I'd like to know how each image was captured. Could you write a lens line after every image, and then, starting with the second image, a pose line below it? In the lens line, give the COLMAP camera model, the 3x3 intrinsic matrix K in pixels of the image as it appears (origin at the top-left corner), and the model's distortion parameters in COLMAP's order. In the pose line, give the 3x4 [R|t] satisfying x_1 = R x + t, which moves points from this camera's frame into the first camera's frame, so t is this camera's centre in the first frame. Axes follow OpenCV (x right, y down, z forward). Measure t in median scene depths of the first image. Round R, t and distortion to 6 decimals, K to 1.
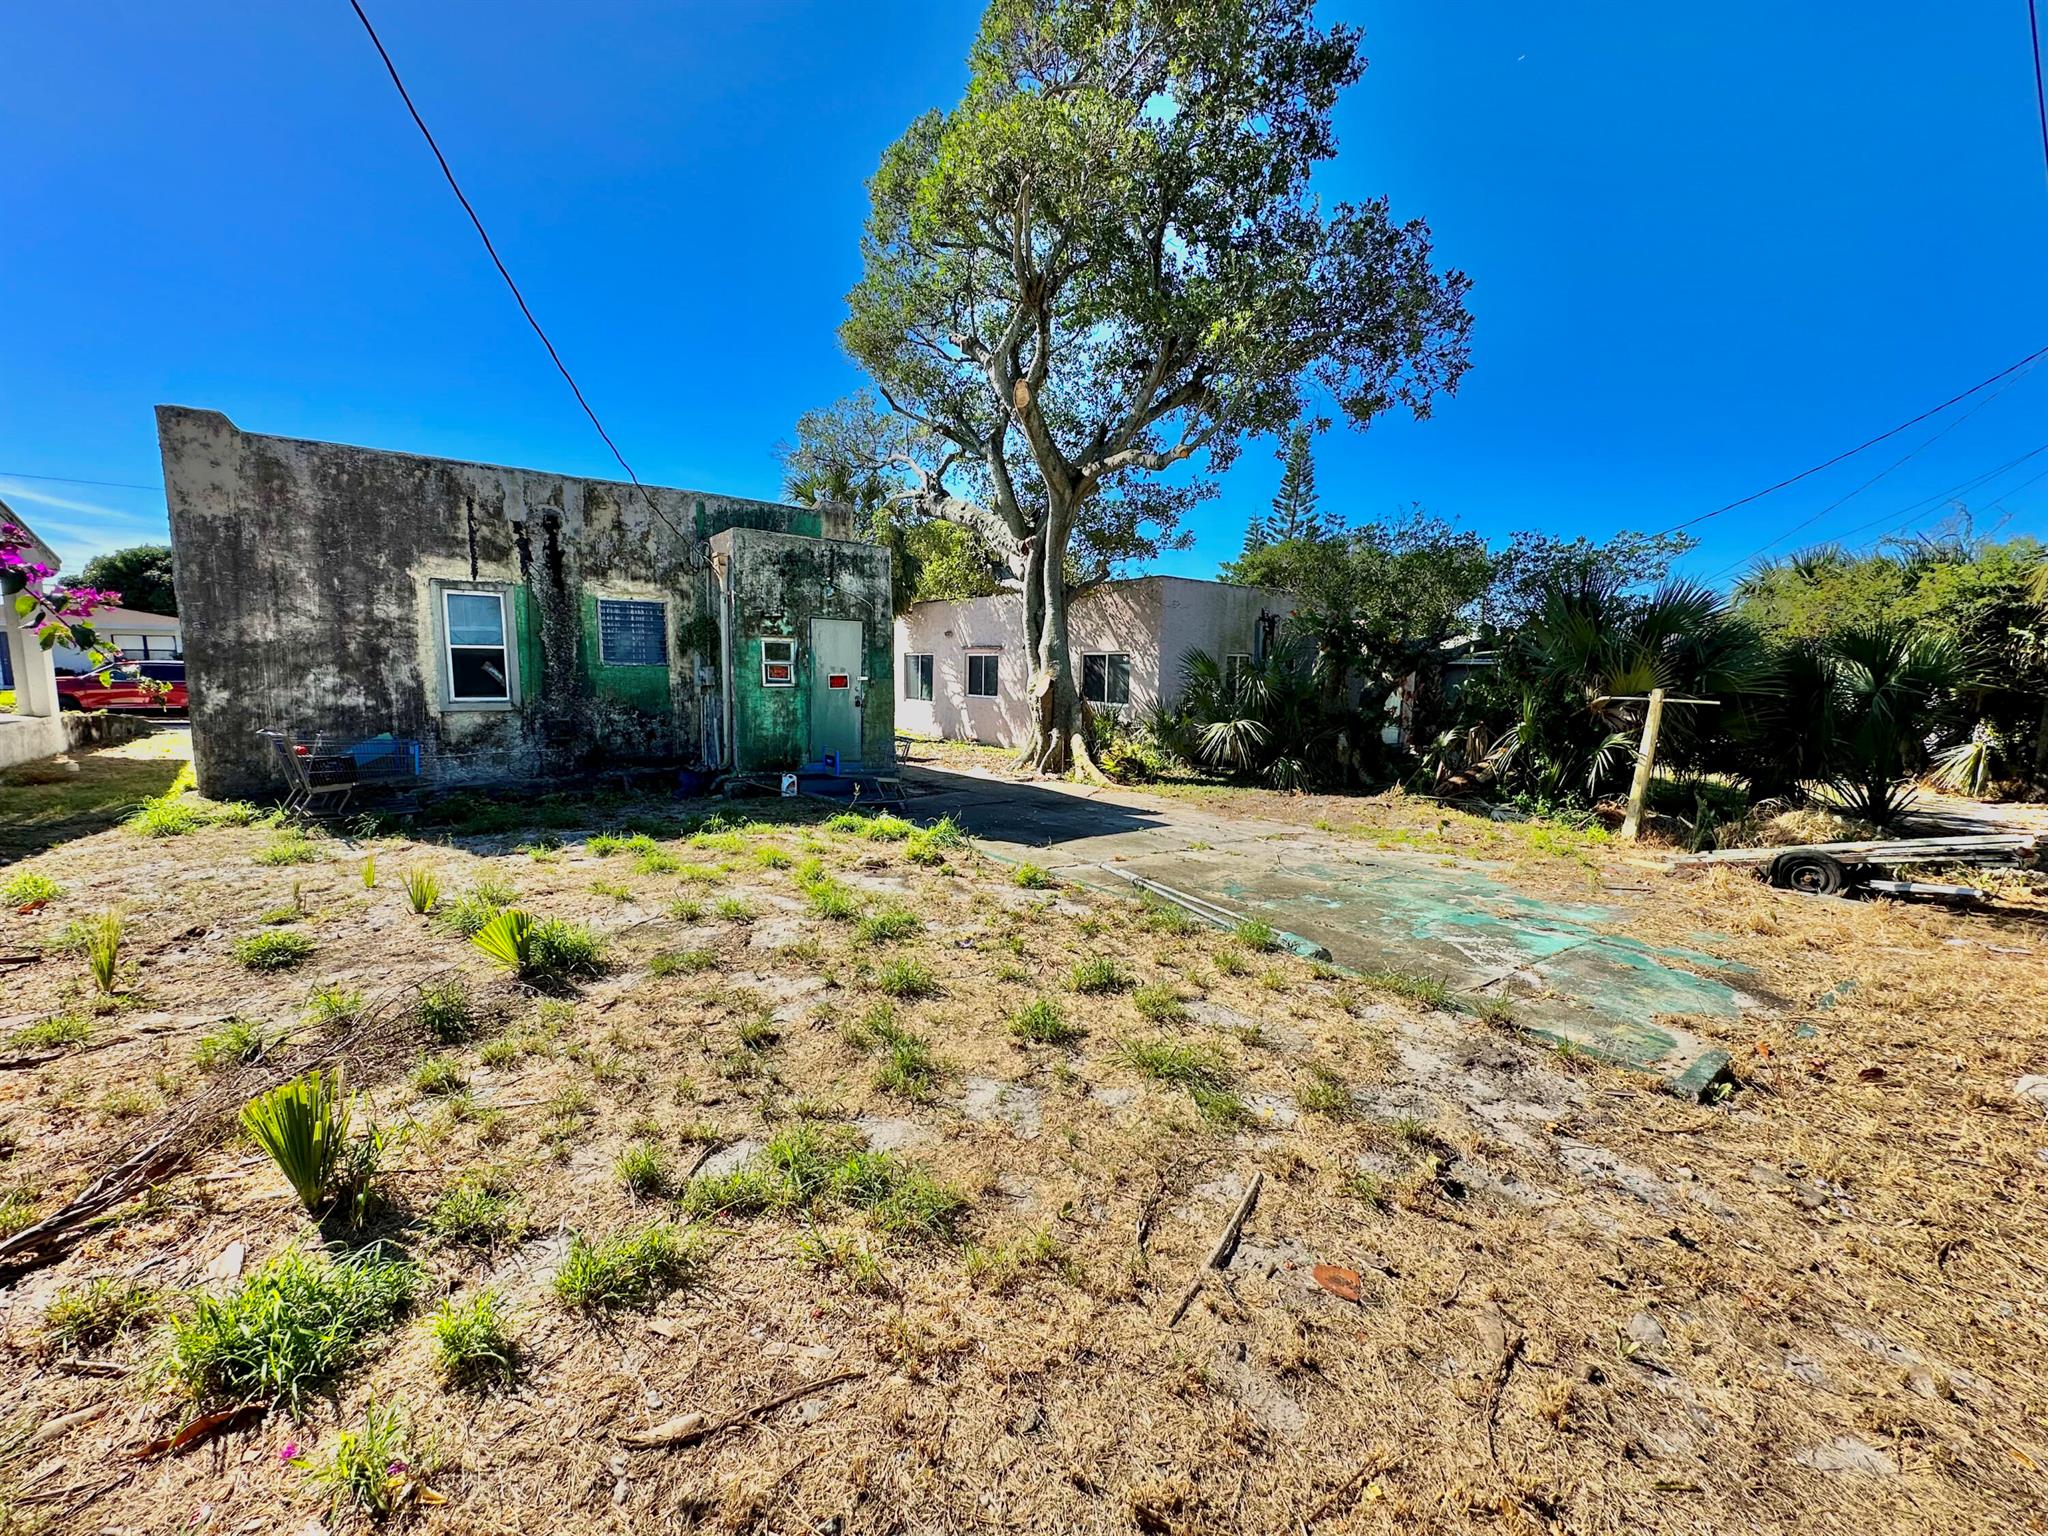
lens RADIAL K [[816.7, 0, 1024.0], [0, 816.7, 768.0], [0, 0, 1]] dist [0.001432, 0.000127]
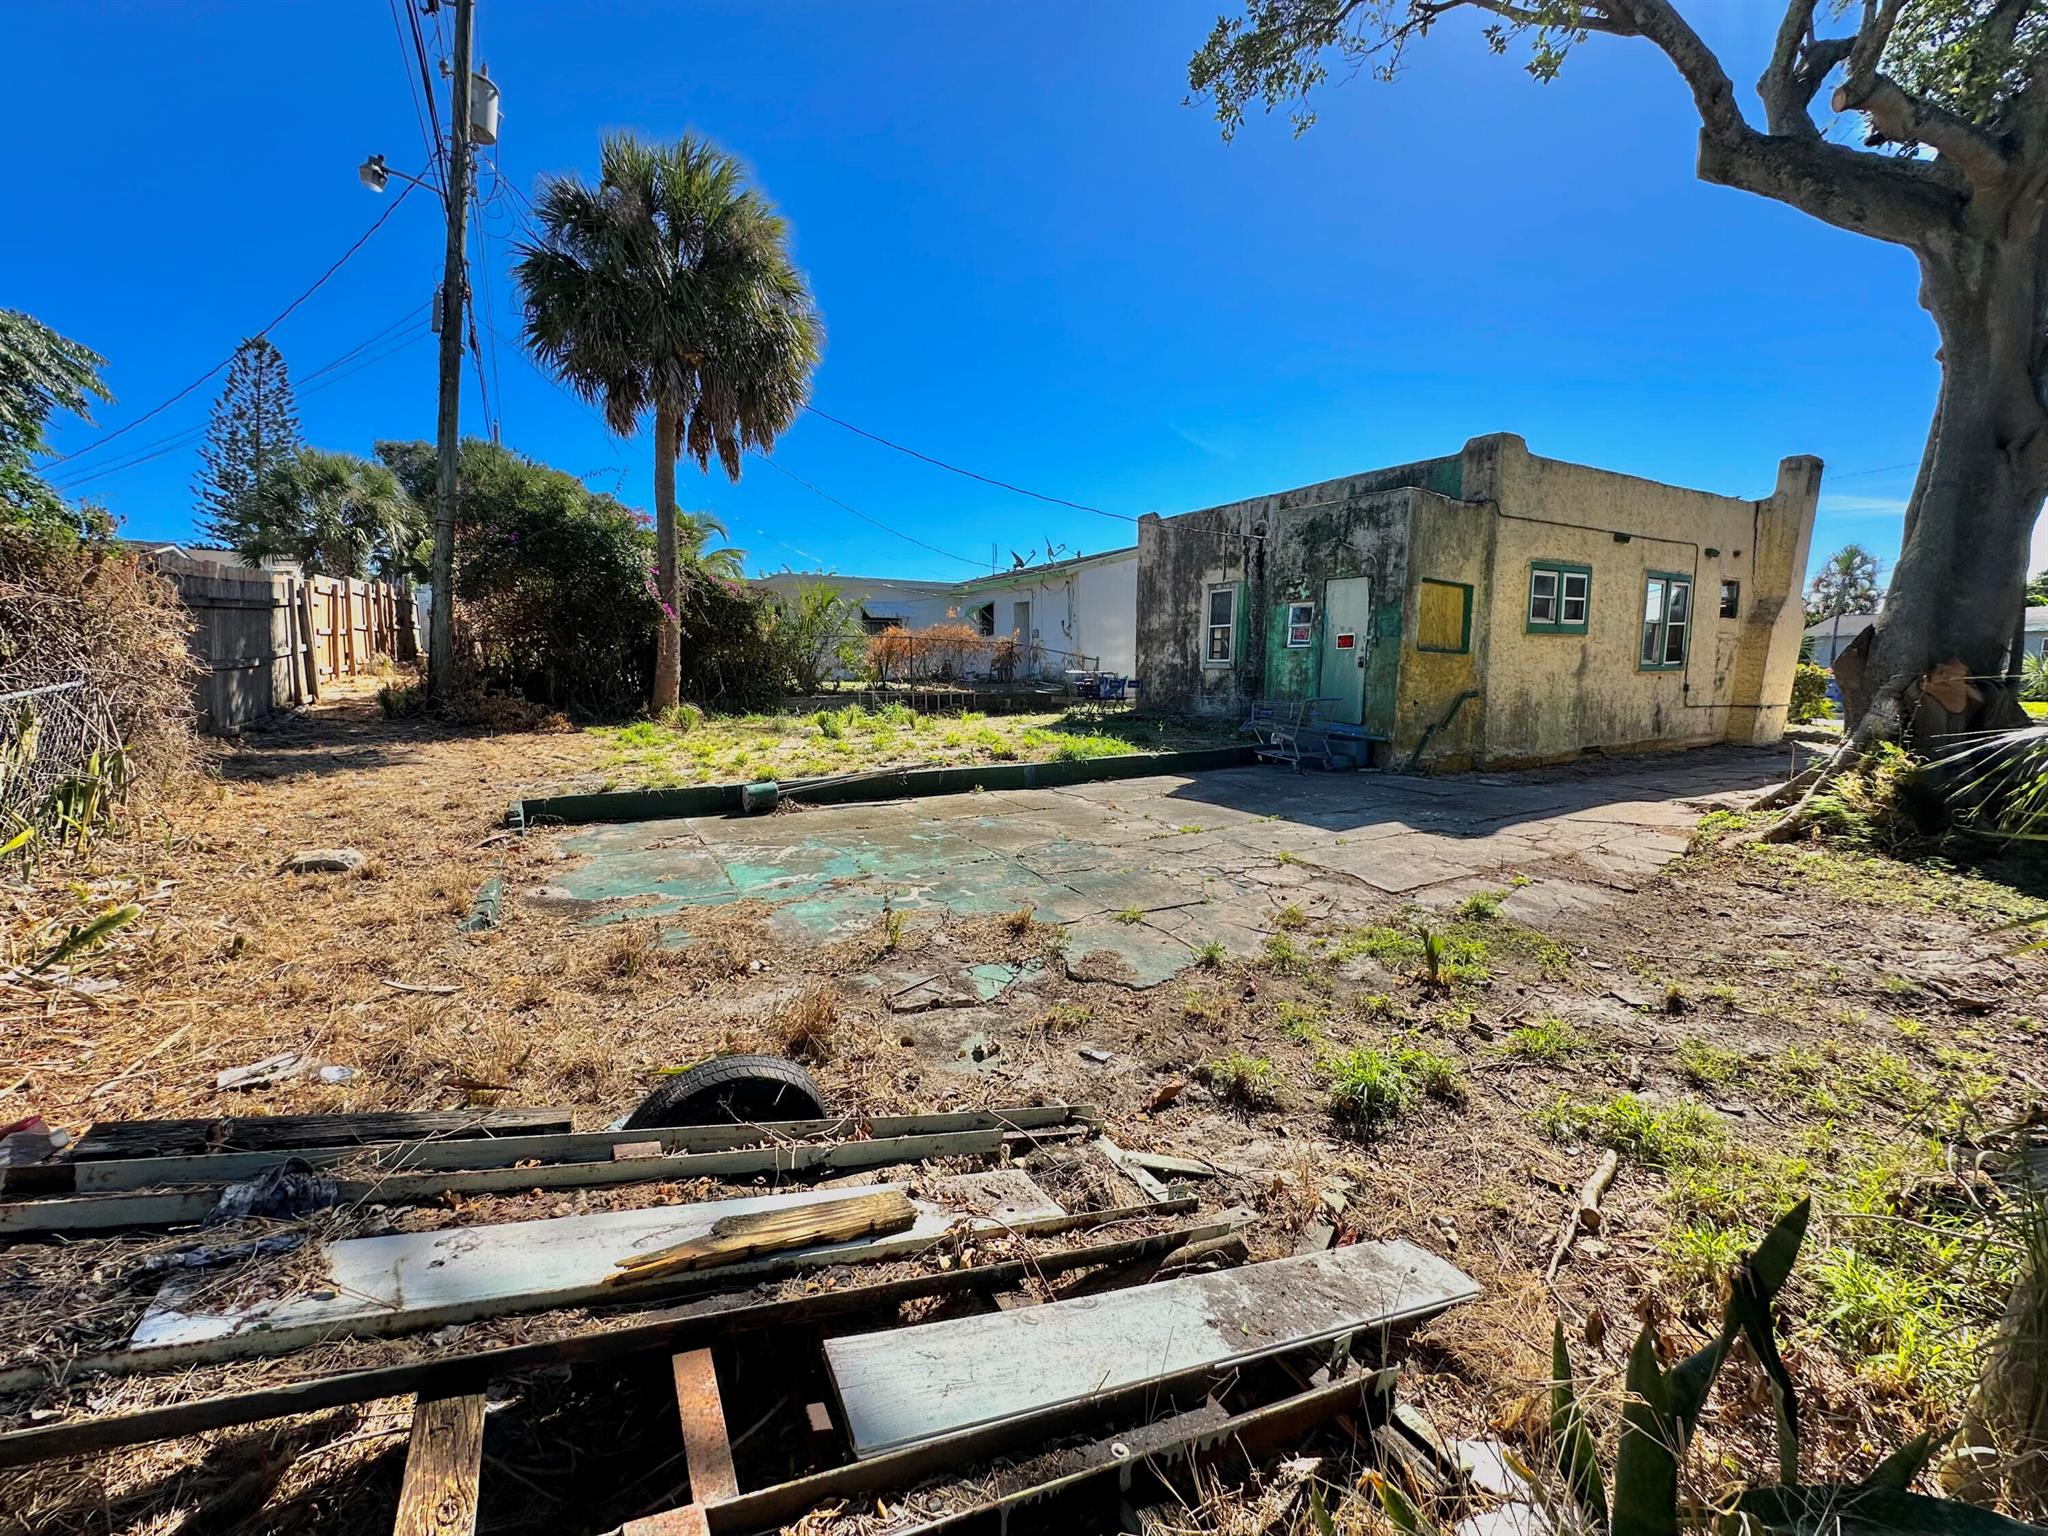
lens RADIAL K [[816.7, 0, 1024.0], [0, 816.7, 768.0], [0, 0, 1]] dist [0.001432, 0.000127]
pose [[-0.110622, 0.115982, -0.987072, 0.916123], [-0.121619, 0.984124, 0.129266, -0.040871], [0.986393, 0.134346, -0.094760, 0.832151]]
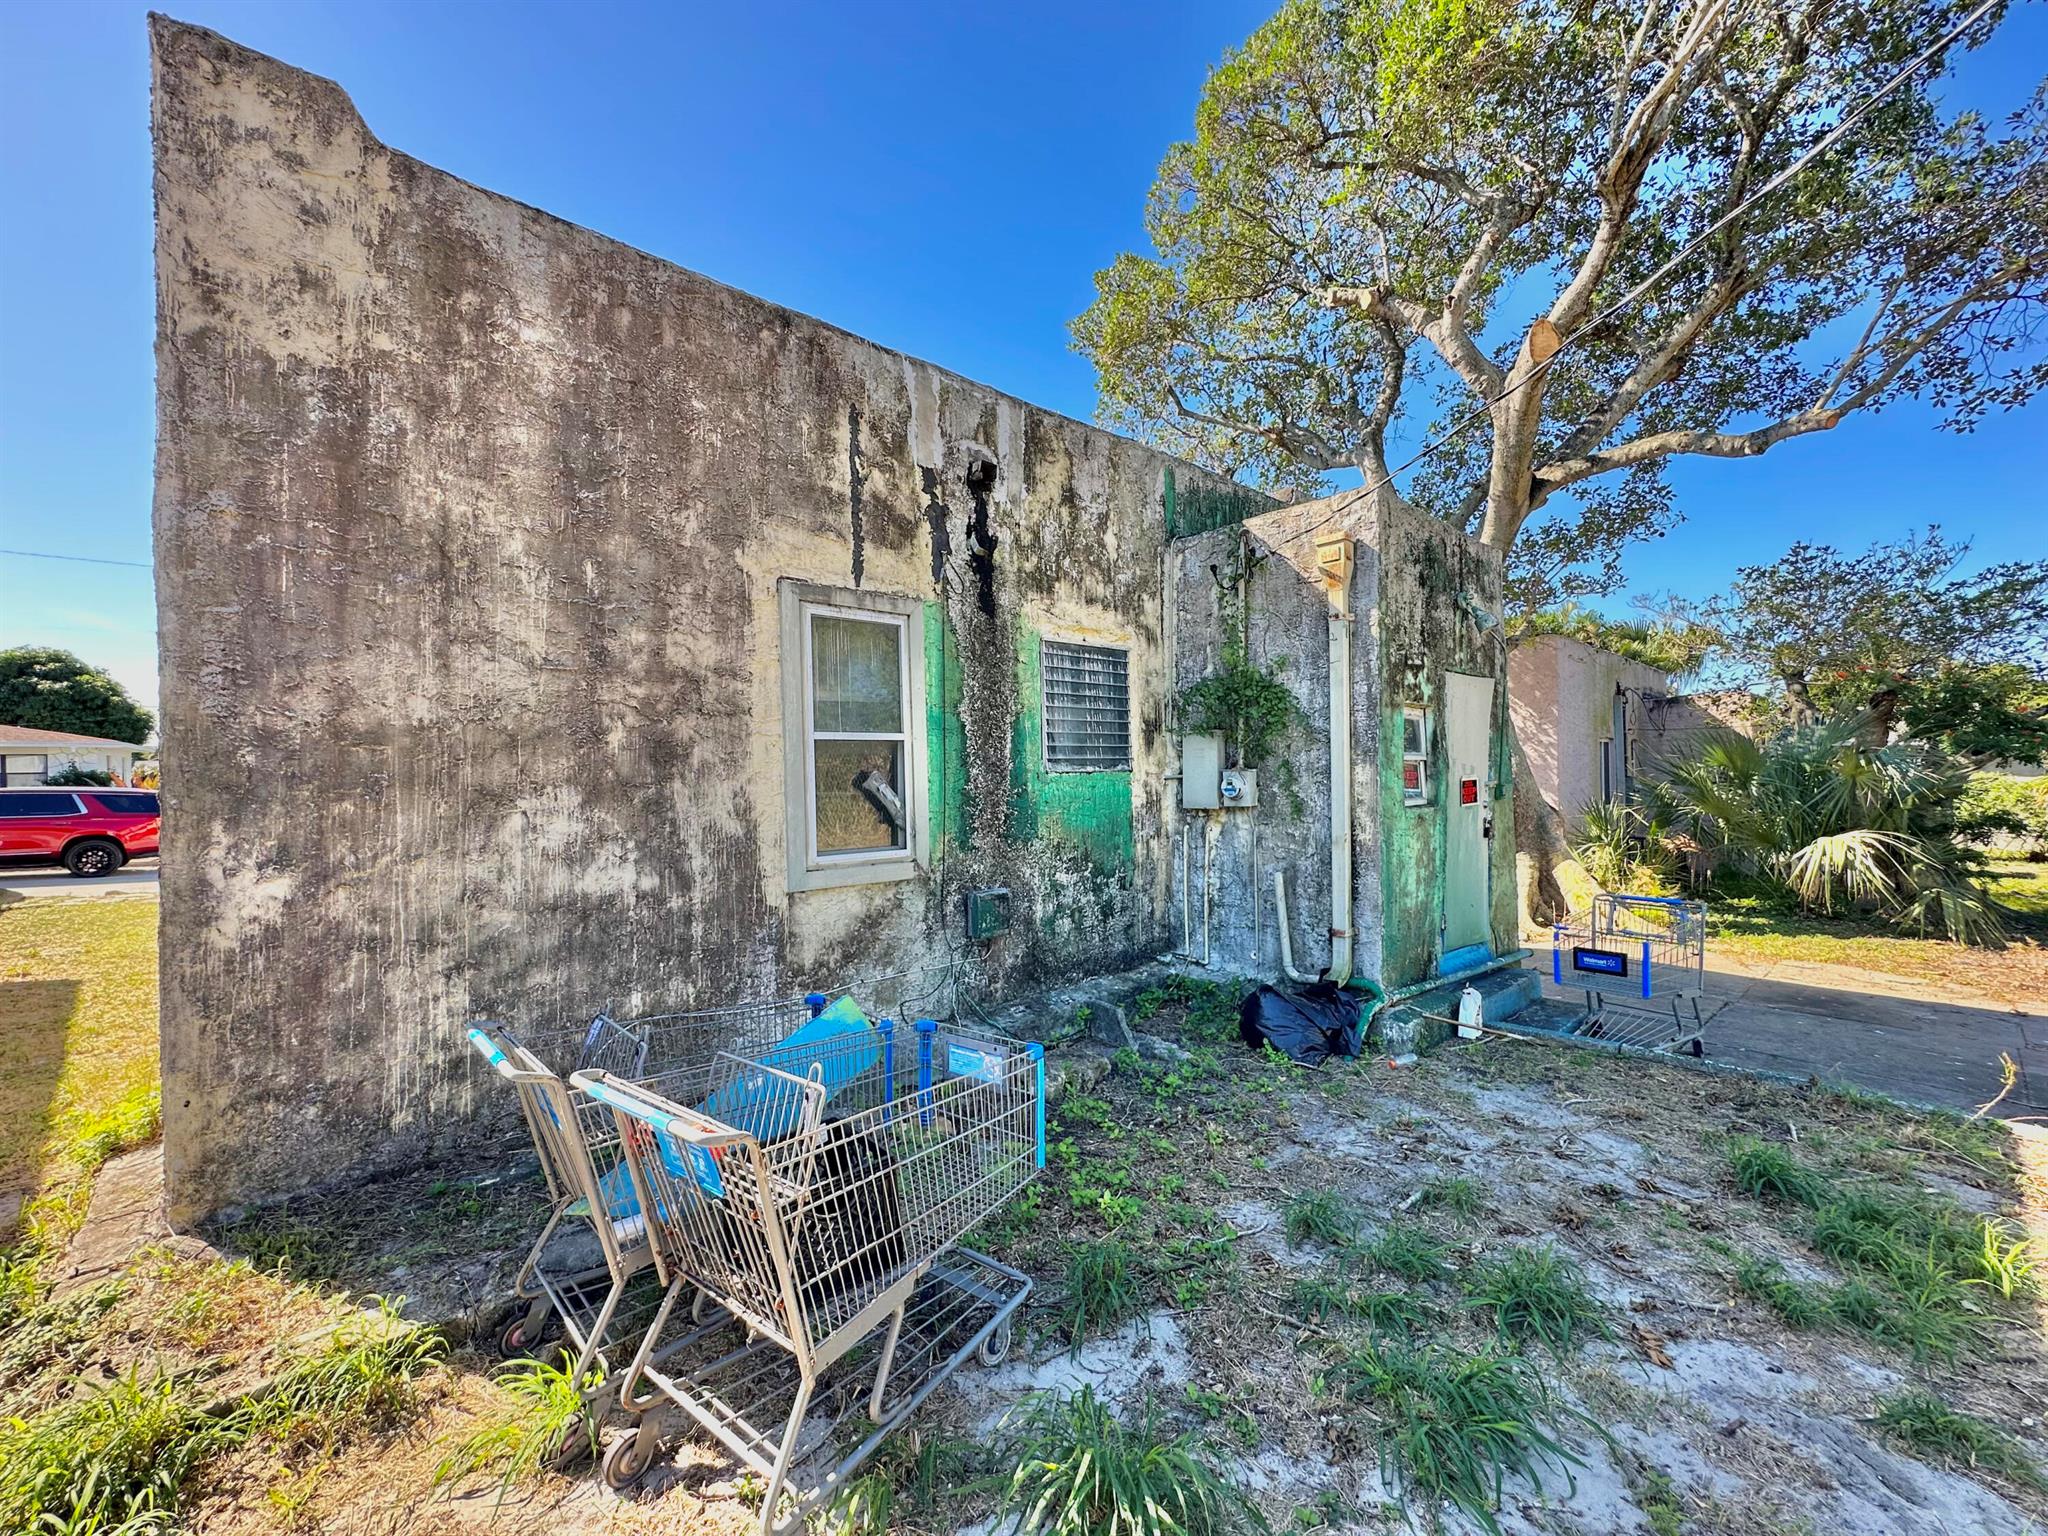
lens RADIAL K [[816.7, 0, 1024.0], [0, 816.7, 768.0], [0, 0, 1]] dist [0.001432, 0.000127]
pose [[0.996359, -0.025577, 0.081333, -0.627489], [0.035459, 0.991838, -0.122476, -0.076737], [-0.077536, 0.124914, 0.989133, 0.576023]]
